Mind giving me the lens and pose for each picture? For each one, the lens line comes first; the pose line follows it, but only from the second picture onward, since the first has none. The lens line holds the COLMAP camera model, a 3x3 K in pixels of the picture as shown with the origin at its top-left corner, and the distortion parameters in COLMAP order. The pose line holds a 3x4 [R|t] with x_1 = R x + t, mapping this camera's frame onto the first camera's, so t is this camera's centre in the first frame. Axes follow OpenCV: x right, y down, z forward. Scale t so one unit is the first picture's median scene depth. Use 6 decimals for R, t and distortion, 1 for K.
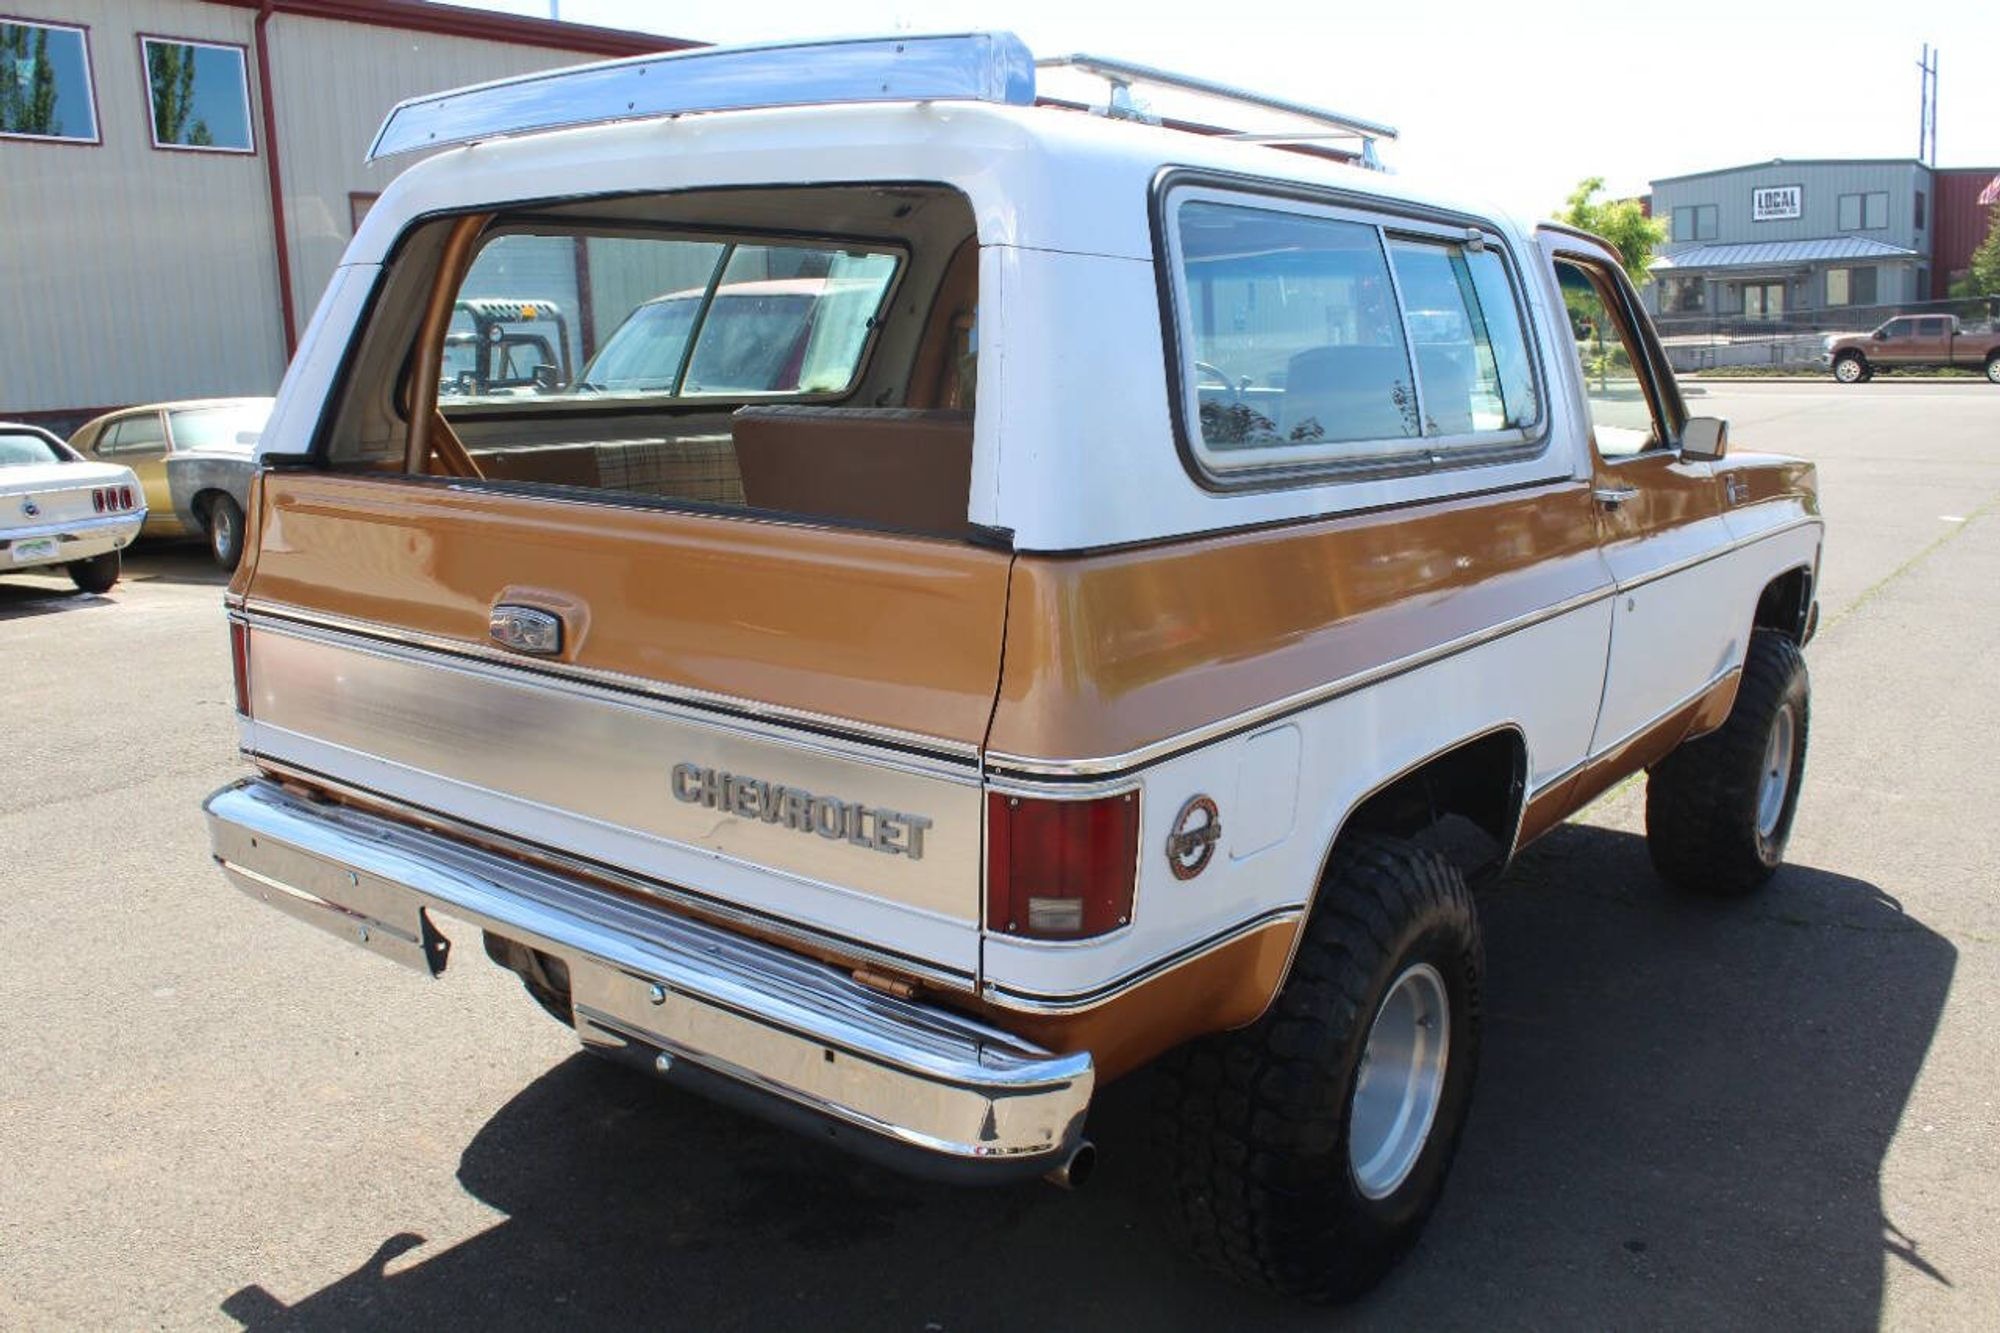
lens RADIAL K [[1699.4, 0, 1002.9], [0, 1699.4, 667.9], [0, 0, 1]] dist [-0.167672, 0.144395]
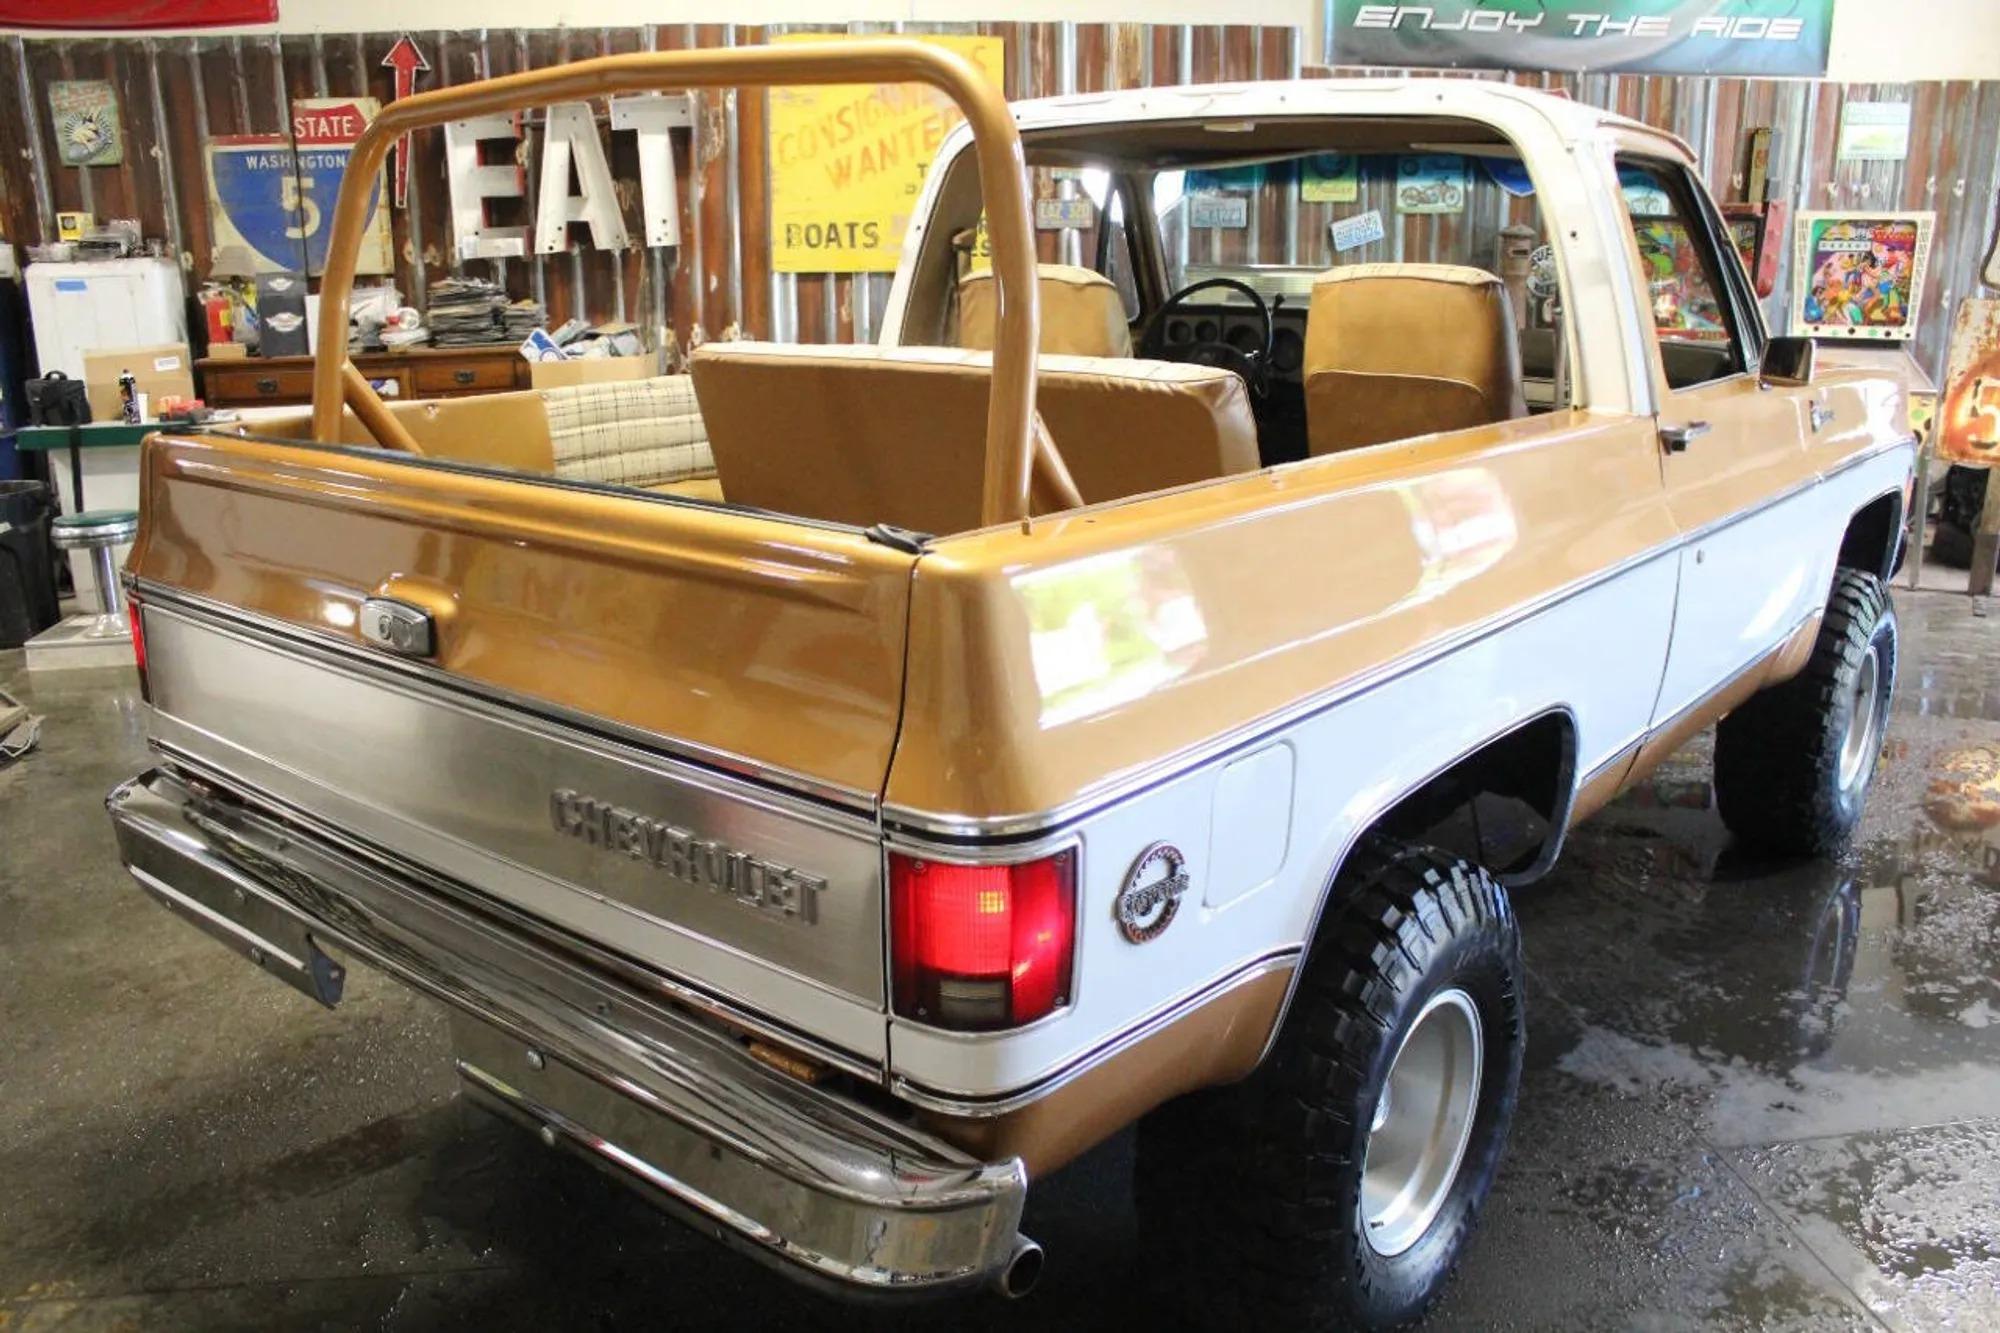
lens RADIAL K [[1675.8, 0, 998.0], [0, 1675.8, 641.3], [0, 0, 1]] dist [-0.179217, 0.158211]
pose [[0.998737, -0.007930, -0.049622, 0.064254], [0.010327, 0.998783, 0.048232, -0.050315], [0.049180, -0.048684, 0.997603, 0.157169]]
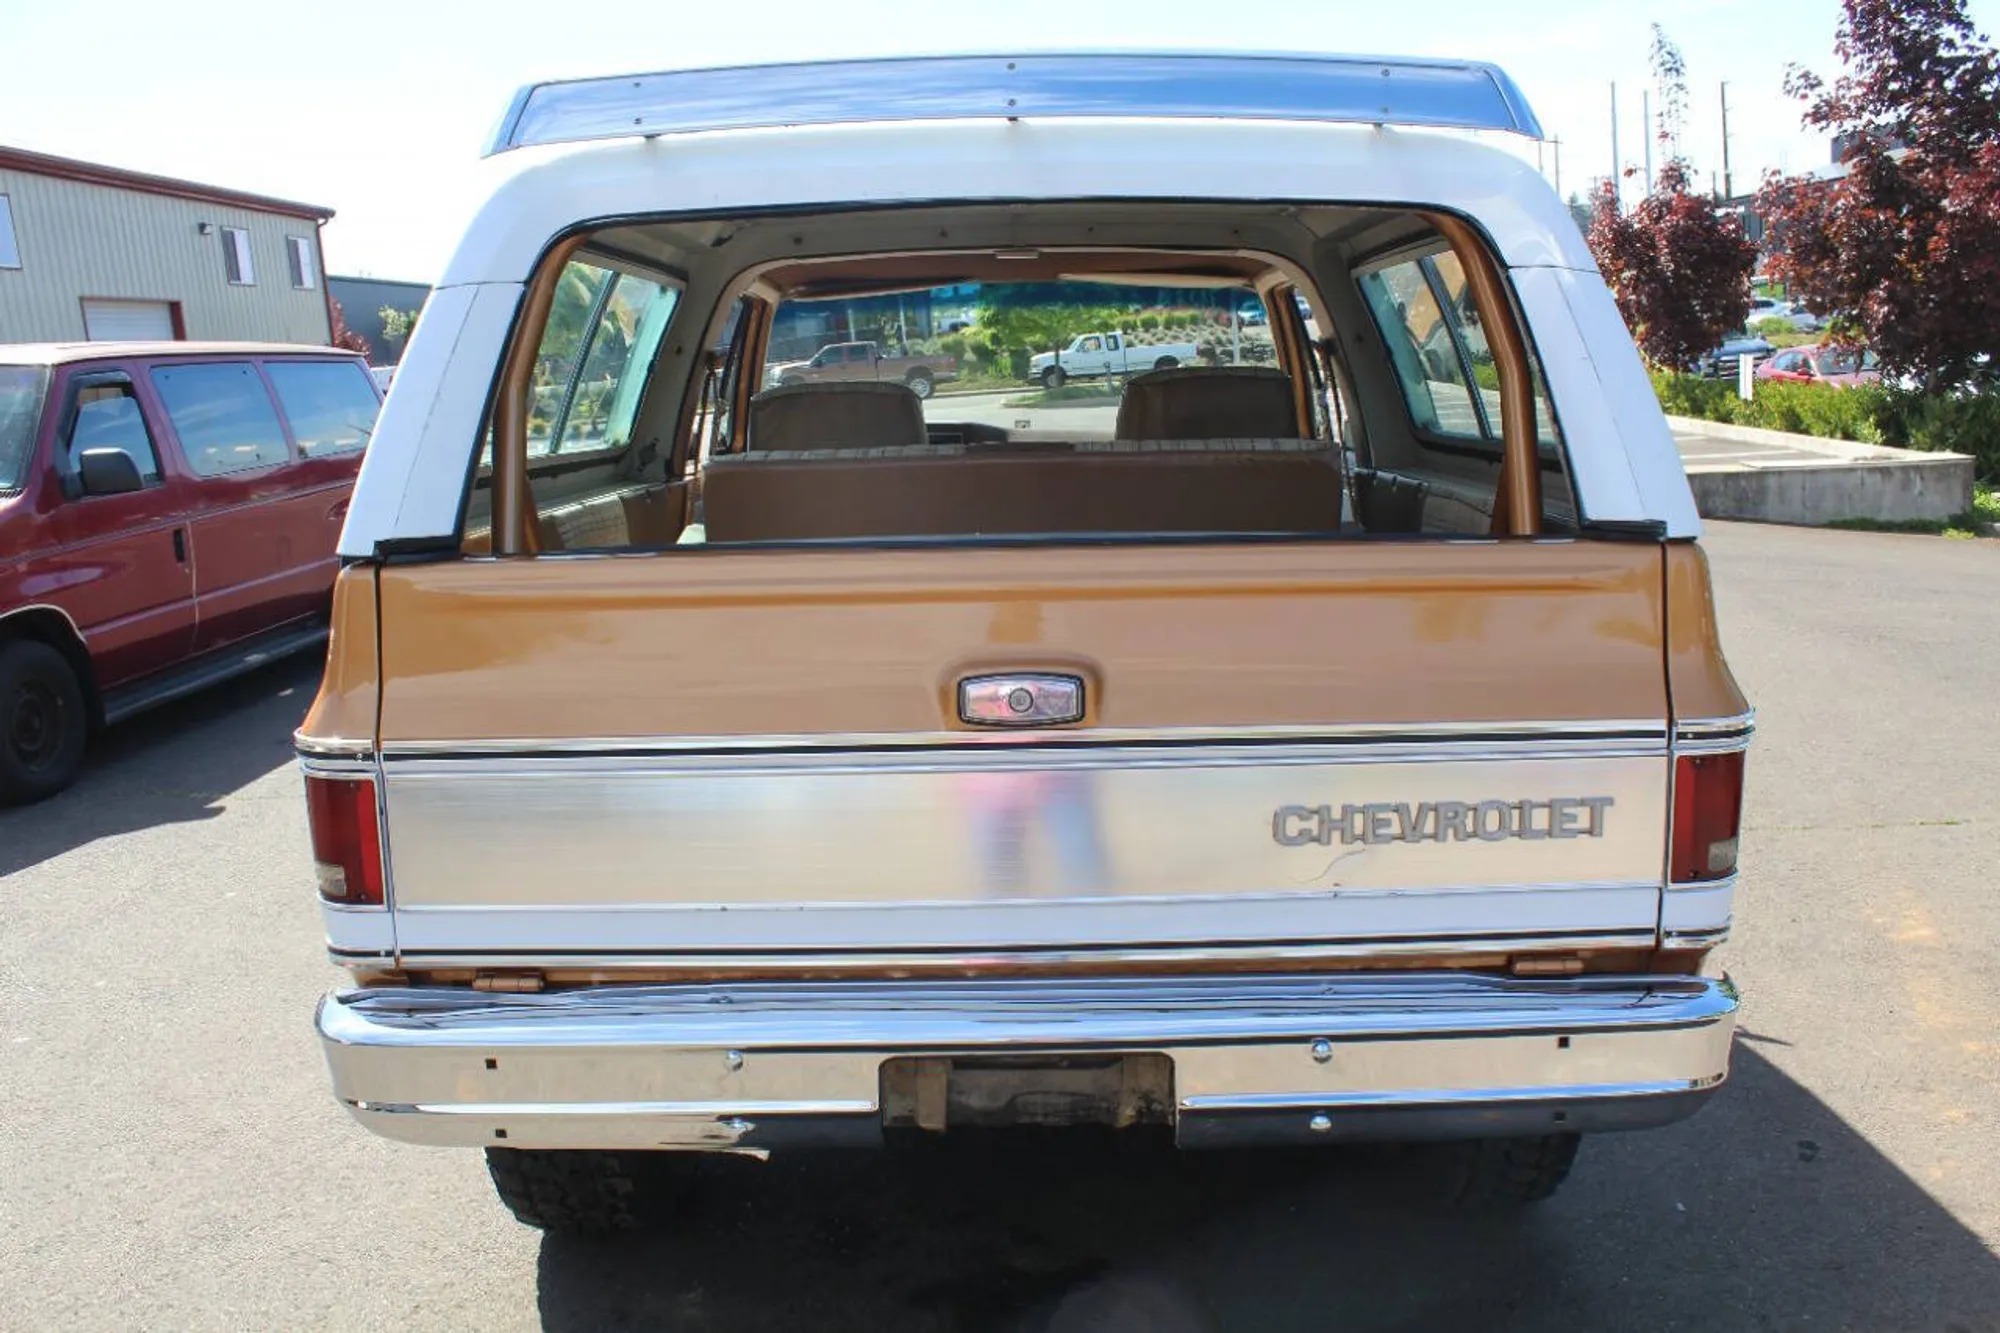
lens RADIAL K [[1699.4, 0, 1002.9], [0, 1699.4, 667.9], [0, 0, 1]] dist [-0.167672, 0.144395]
pose [[0.813499, -0.133101, 0.566130, -0.737718], [0.149807, 0.988566, 0.017153, -0.052408], [-0.561940, 0.070857, 0.824137, 0.266716]]
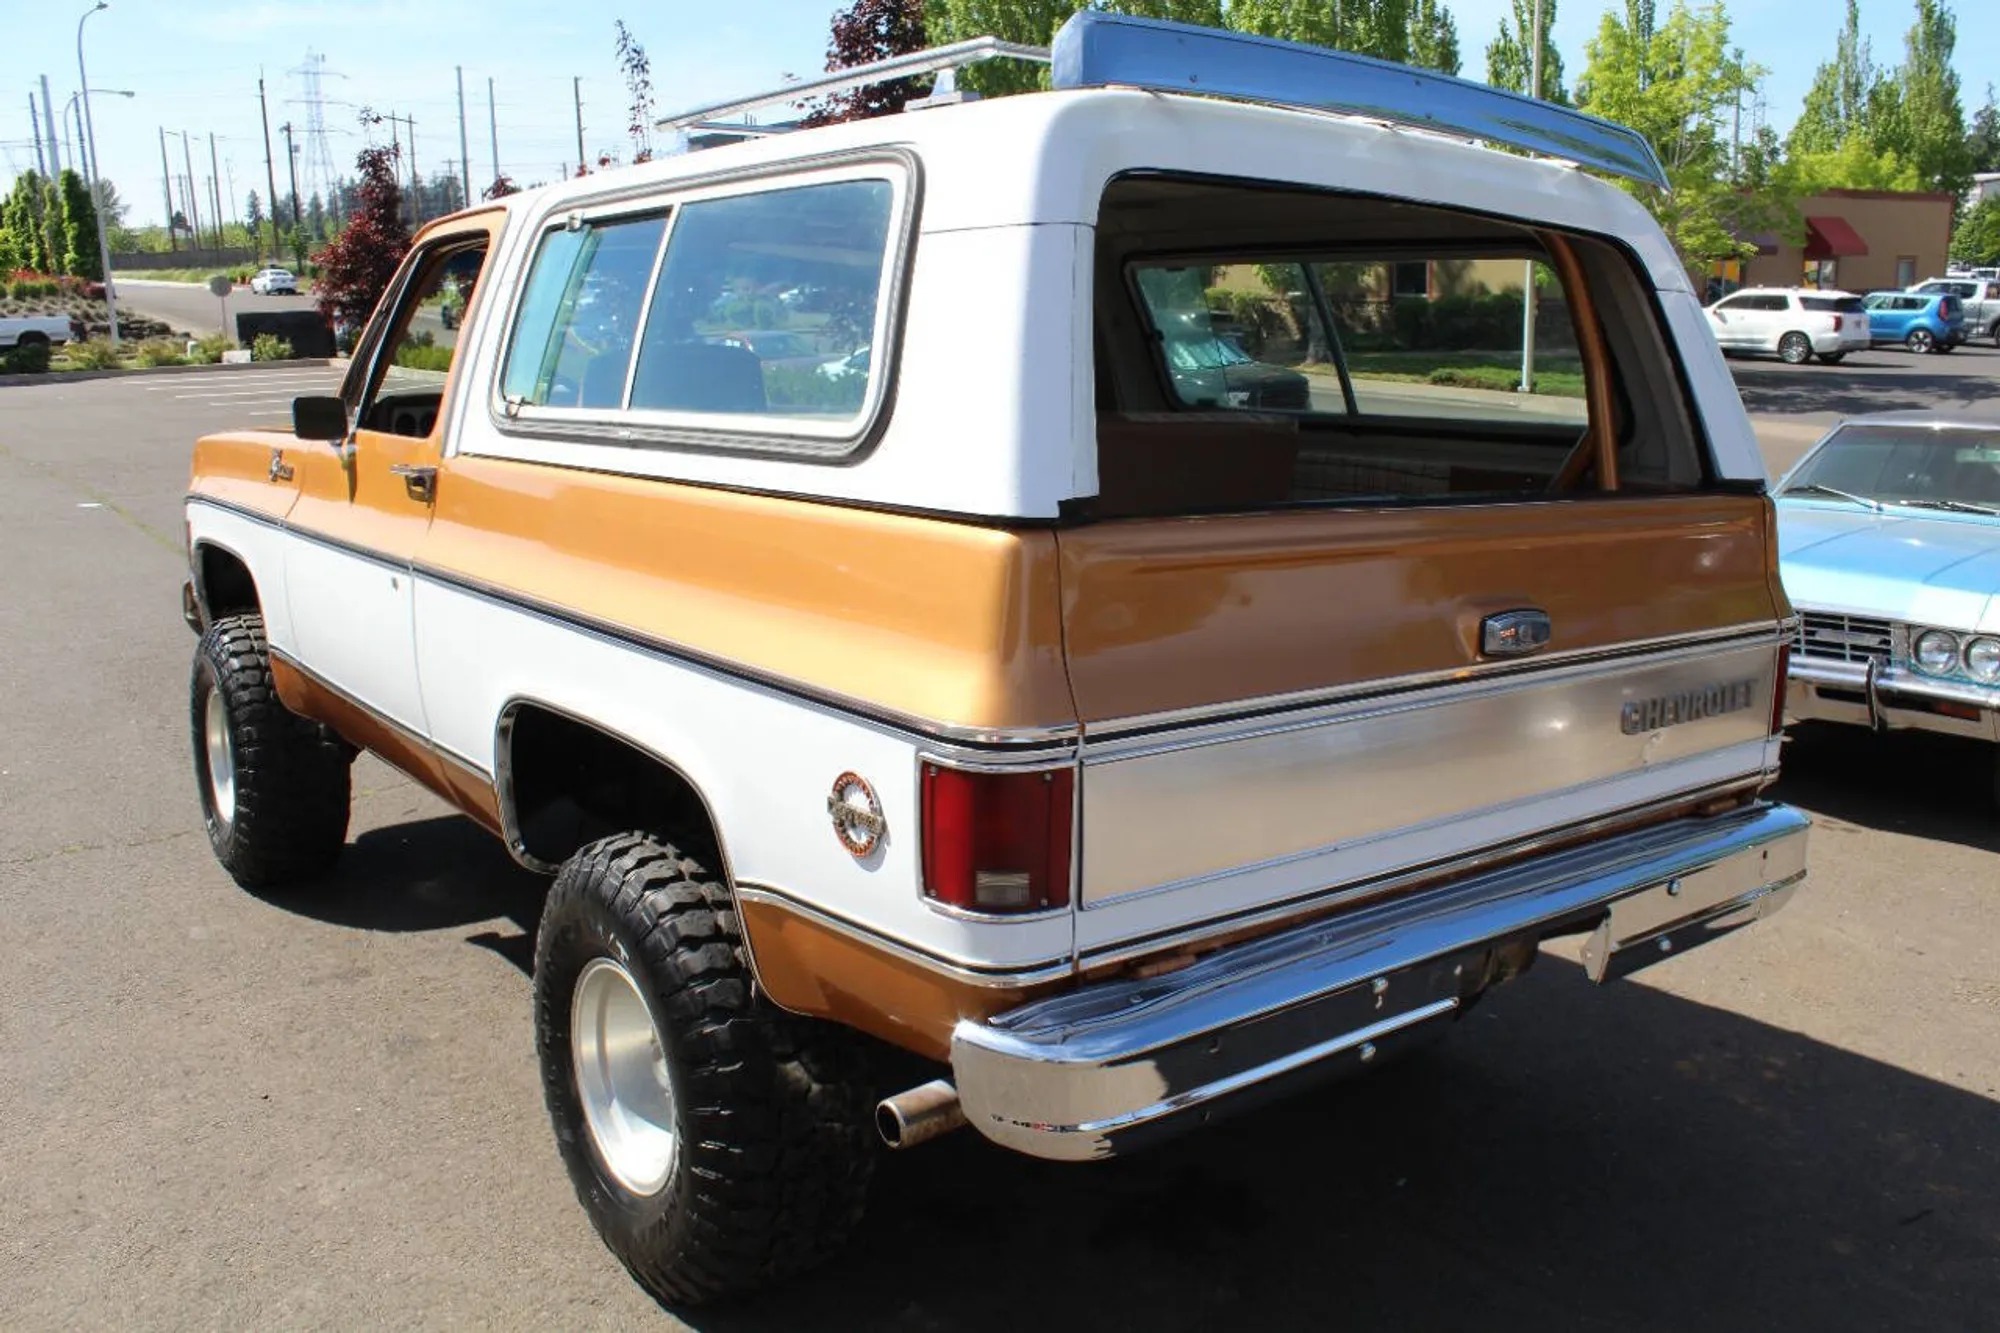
lens RADIAL K [[1699.4, 0, 1002.9], [0, 1699.4, 667.9], [0, 0, 1]] dist [-0.167672, 0.144395]
pose [[0.286500, -0.185173, 0.940015, -1.257173], [0.175887, 0.974635, 0.138386, -0.187012], [-0.941797, 0.125689, 0.311802, 0.928996]]
